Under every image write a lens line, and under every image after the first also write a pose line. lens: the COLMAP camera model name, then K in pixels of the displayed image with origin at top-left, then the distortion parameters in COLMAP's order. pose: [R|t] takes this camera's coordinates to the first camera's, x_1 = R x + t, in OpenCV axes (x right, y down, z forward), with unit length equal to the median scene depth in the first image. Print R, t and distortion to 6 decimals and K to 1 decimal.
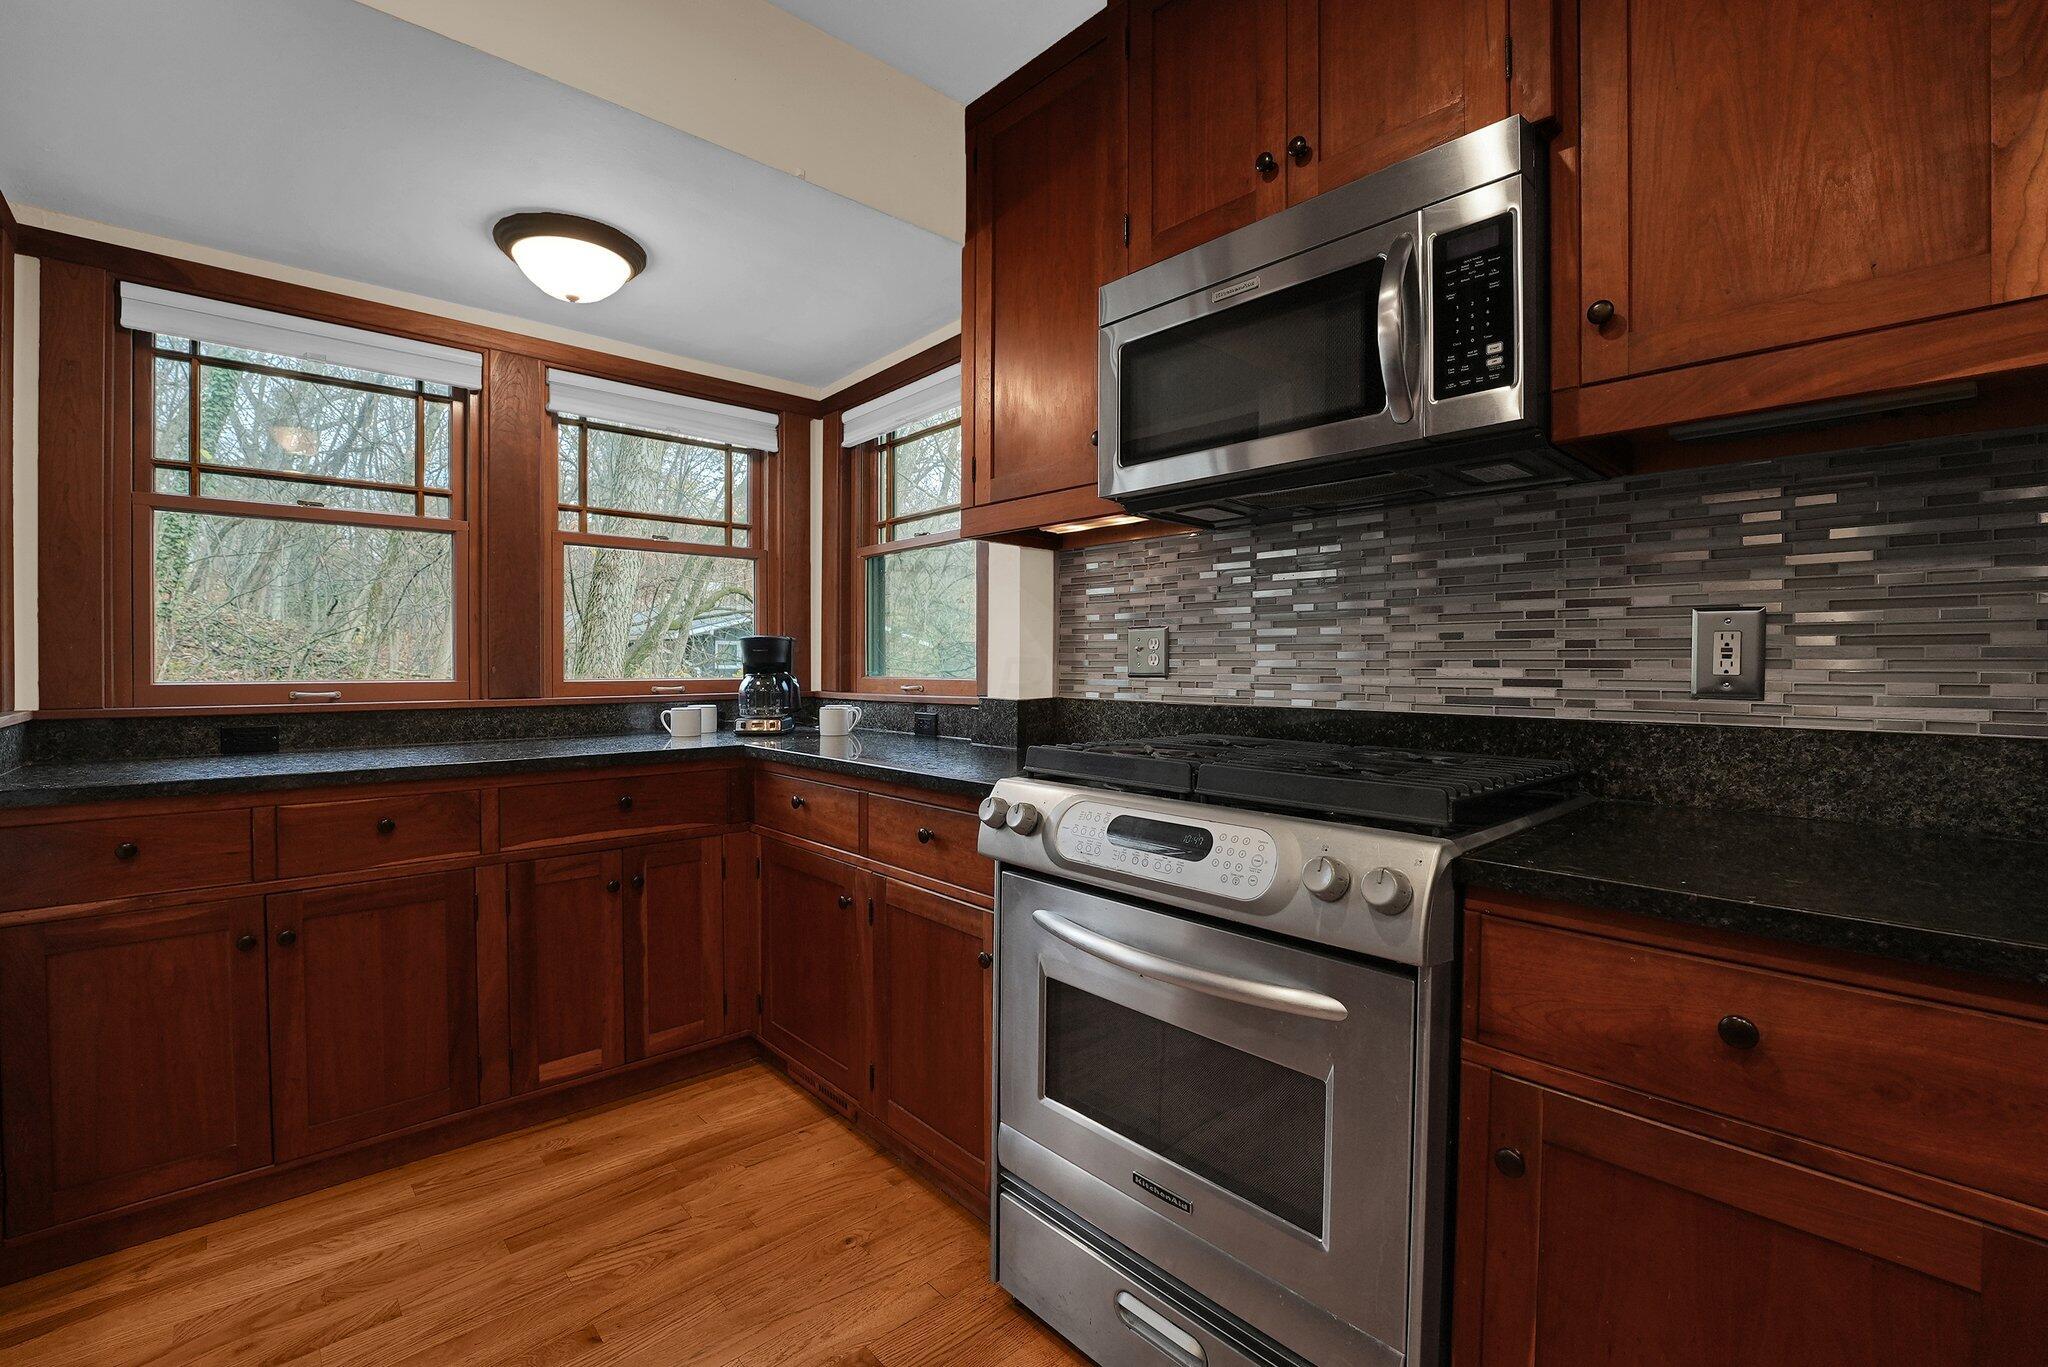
lens RADIAL K [[843.4, 0, 1020.7], [0, 843.4, 672.4], [0, 0, 1]] dist [-0.025829, 0.000703]
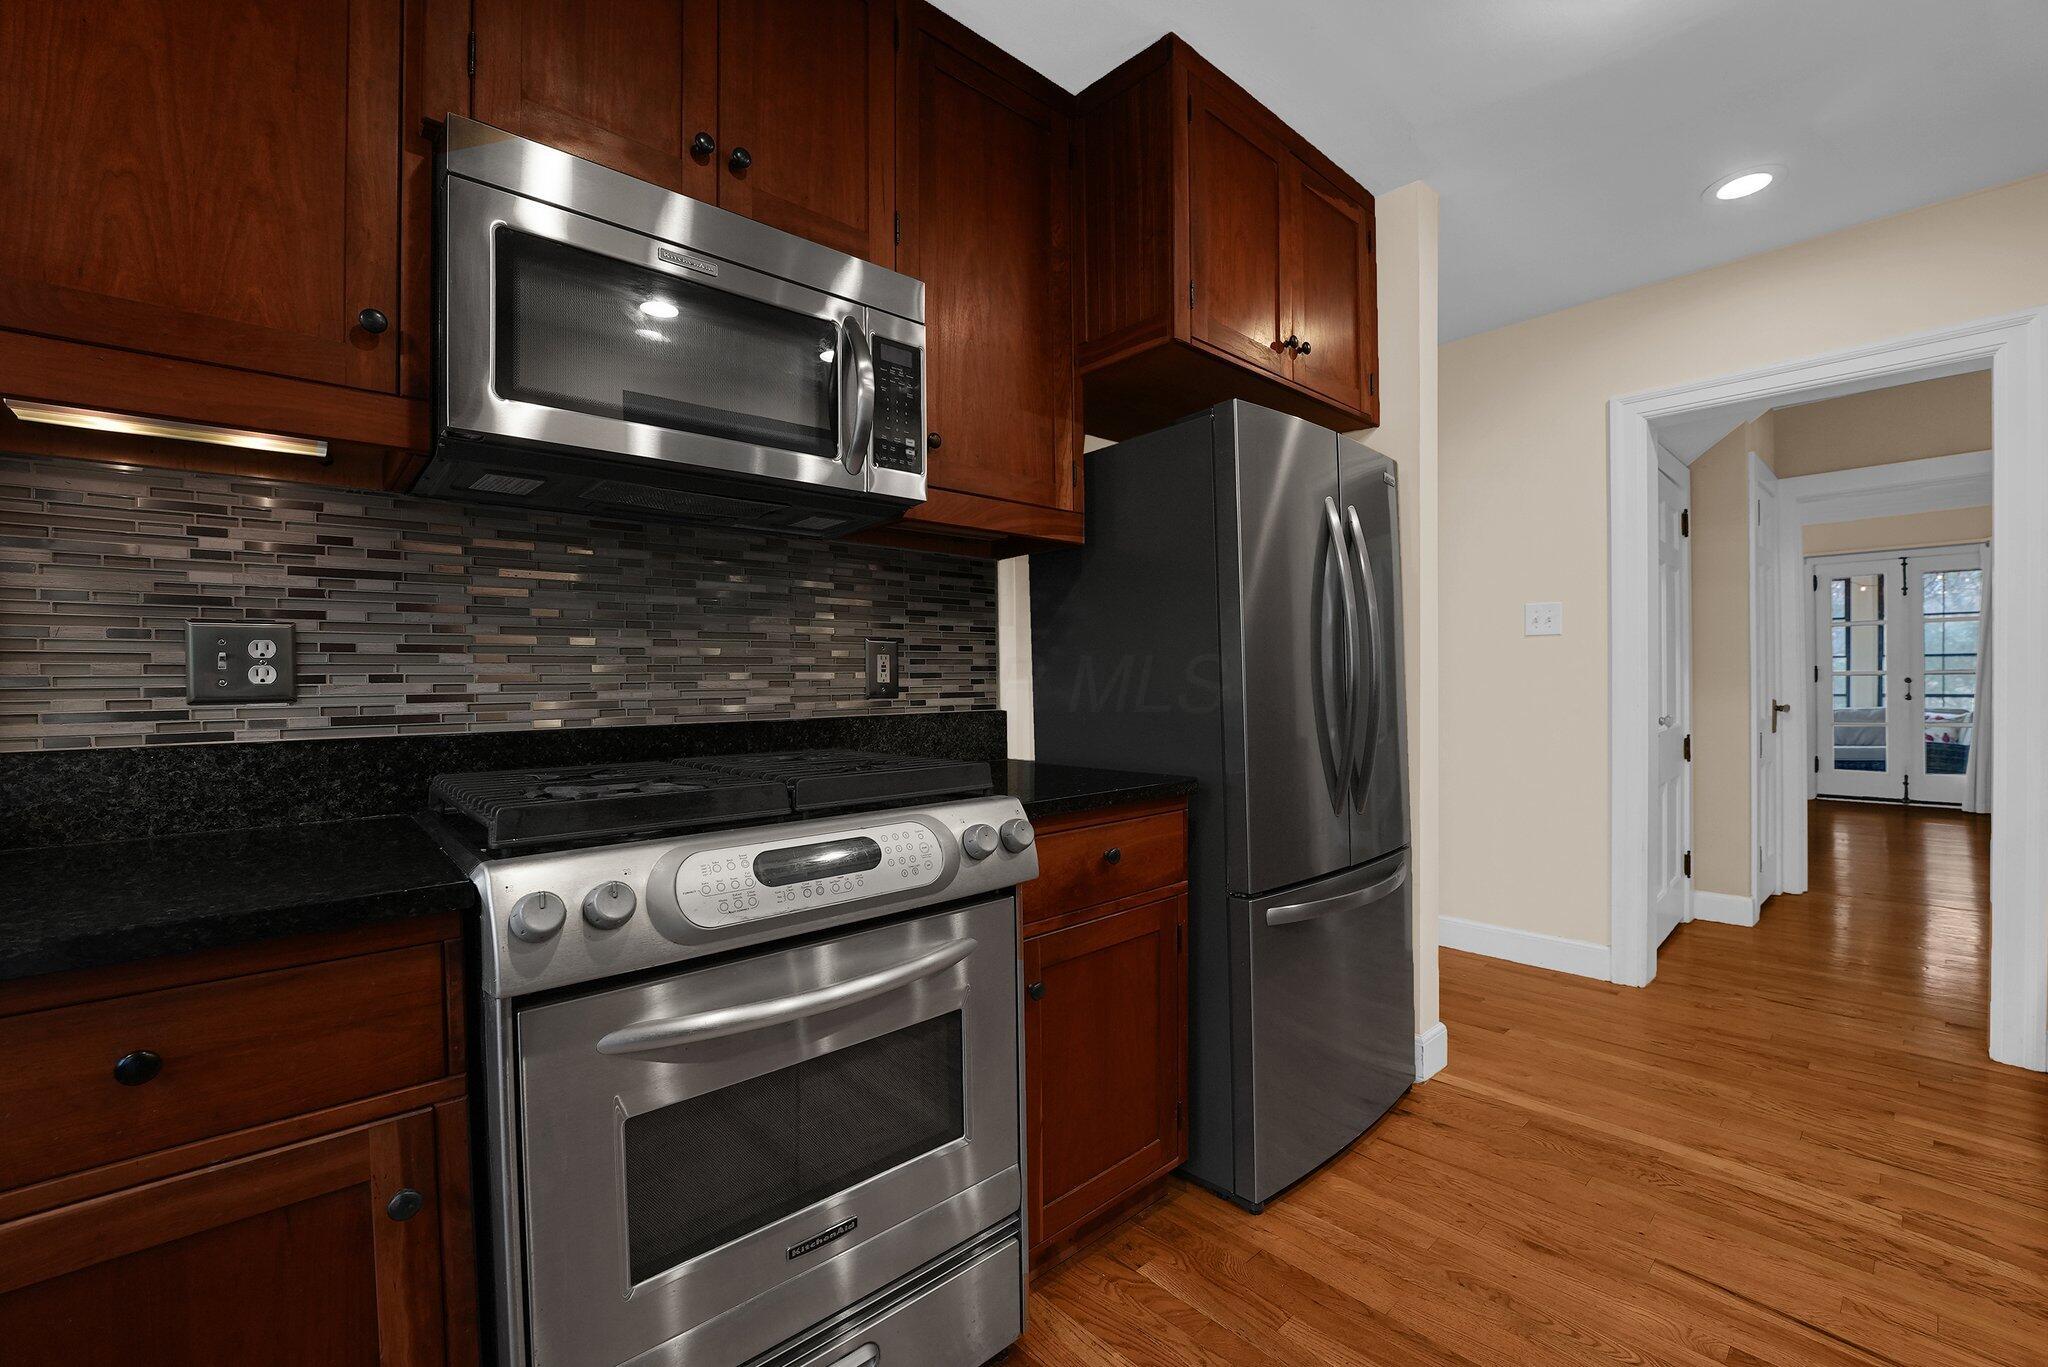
lens RADIAL K [[843.4, 0, 988.2], [0, 843.4, 690.3], [0, 0, 1]] dist [-0.025829, 0.000703]
pose [[0.043563, -0.019705, 0.998856, -0.428378], [0.019054, 0.999640, 0.018889, -0.004541], [-0.998869, 0.018210, 0.043923, 0.434365]]
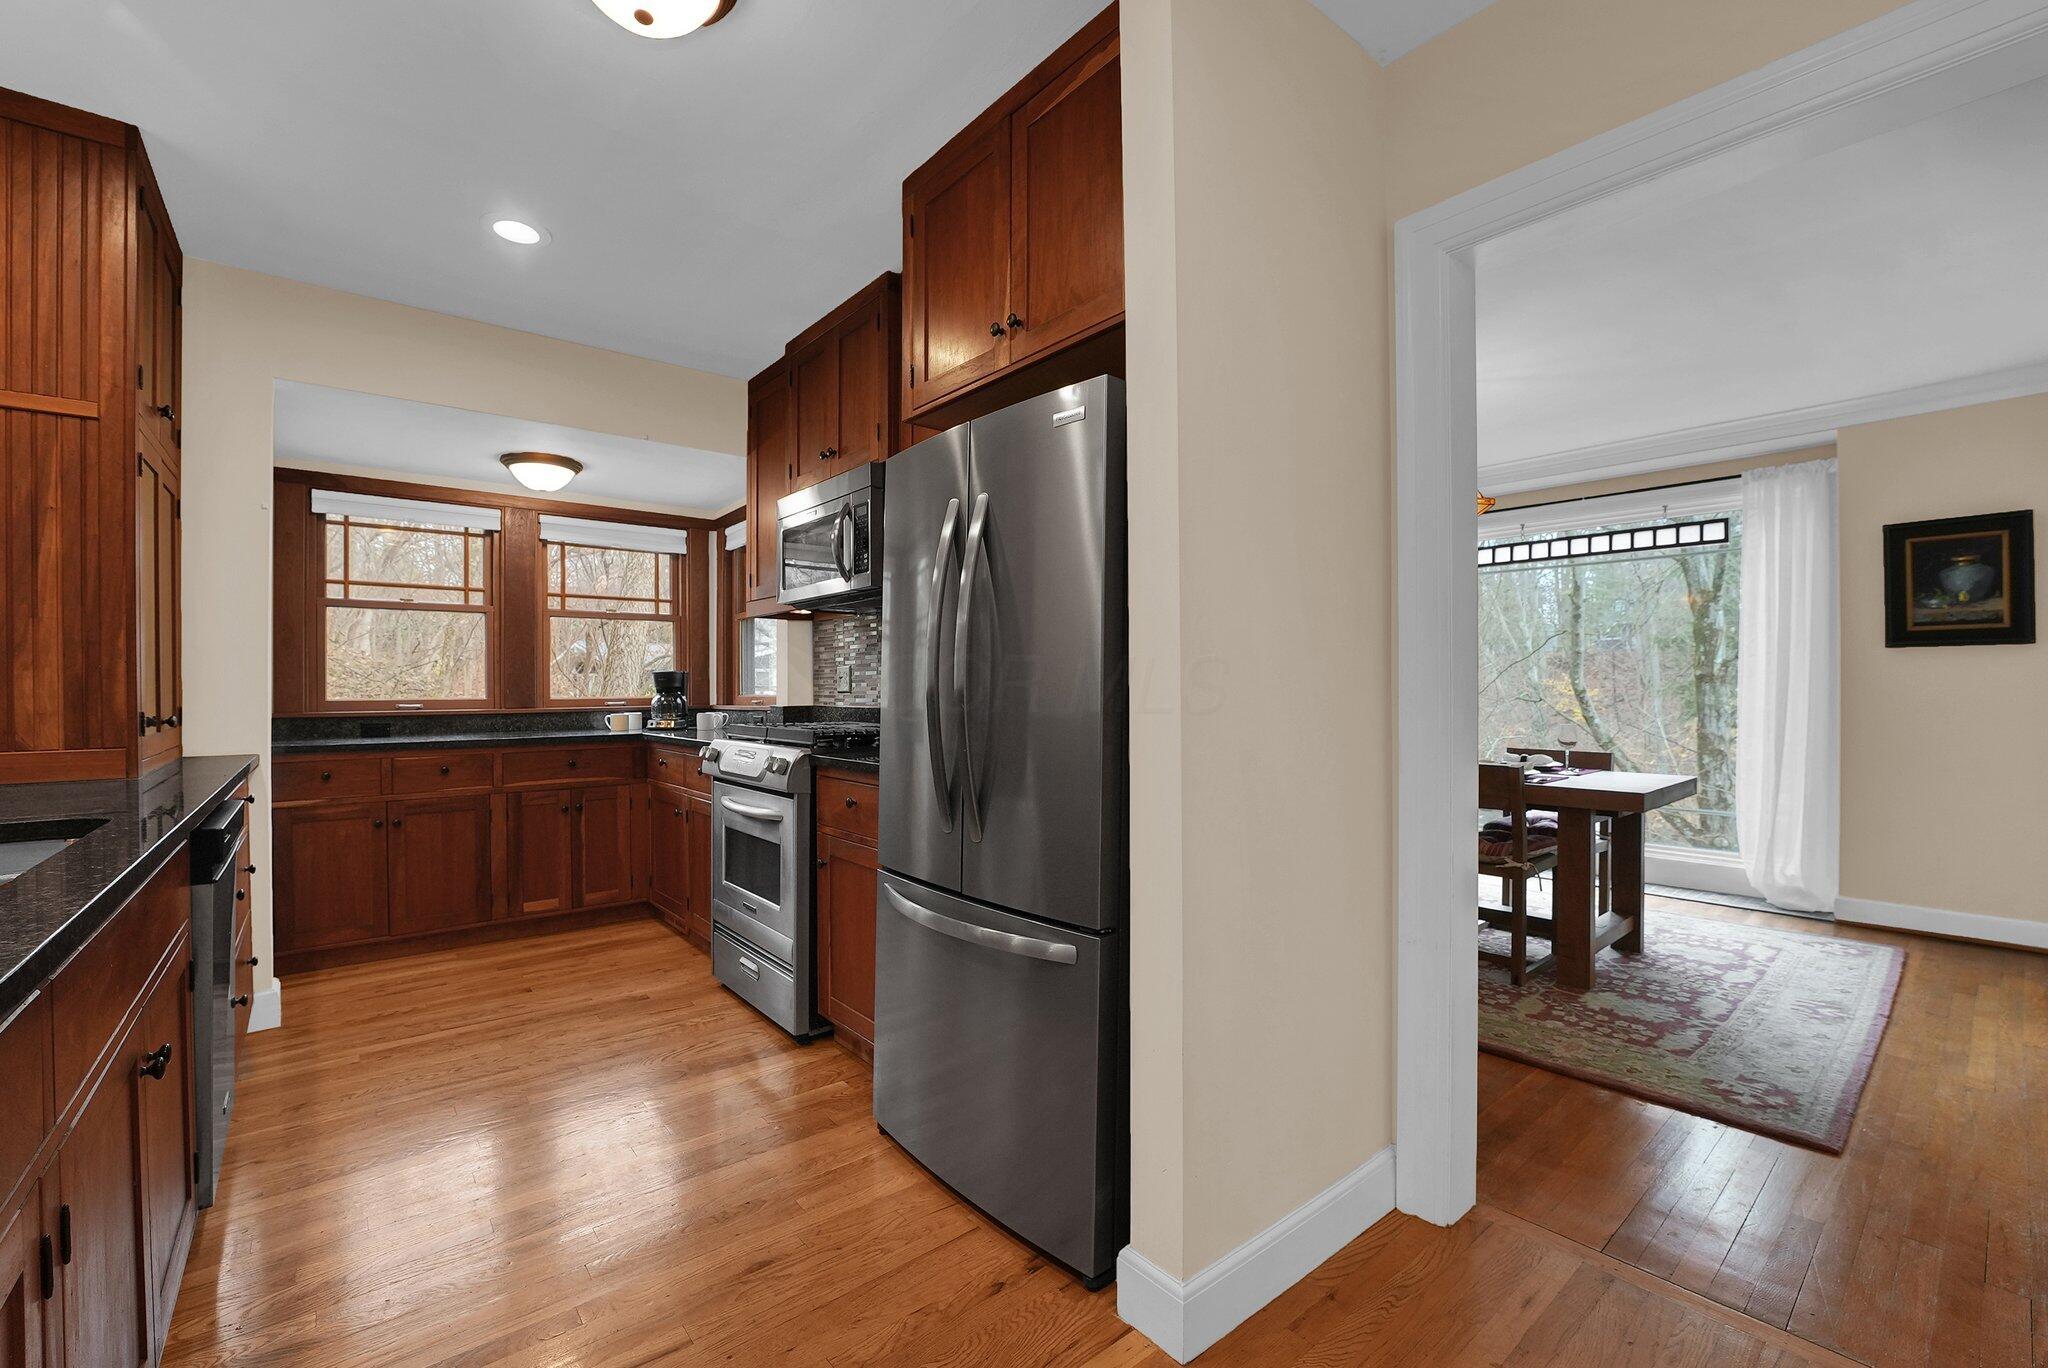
lens RADIAL K [[843.4, 0, 1023.0], [0, 843.4, 688.1], [0, 0, 1]] dist [-0.025829, 0.000703]
pose [[0.998086, -0.007146, -0.061423, 0.646209], [0.006455, 0.999914, -0.011436, 0.018803], [0.061499, 0.011017, 0.998046, -0.791249]]
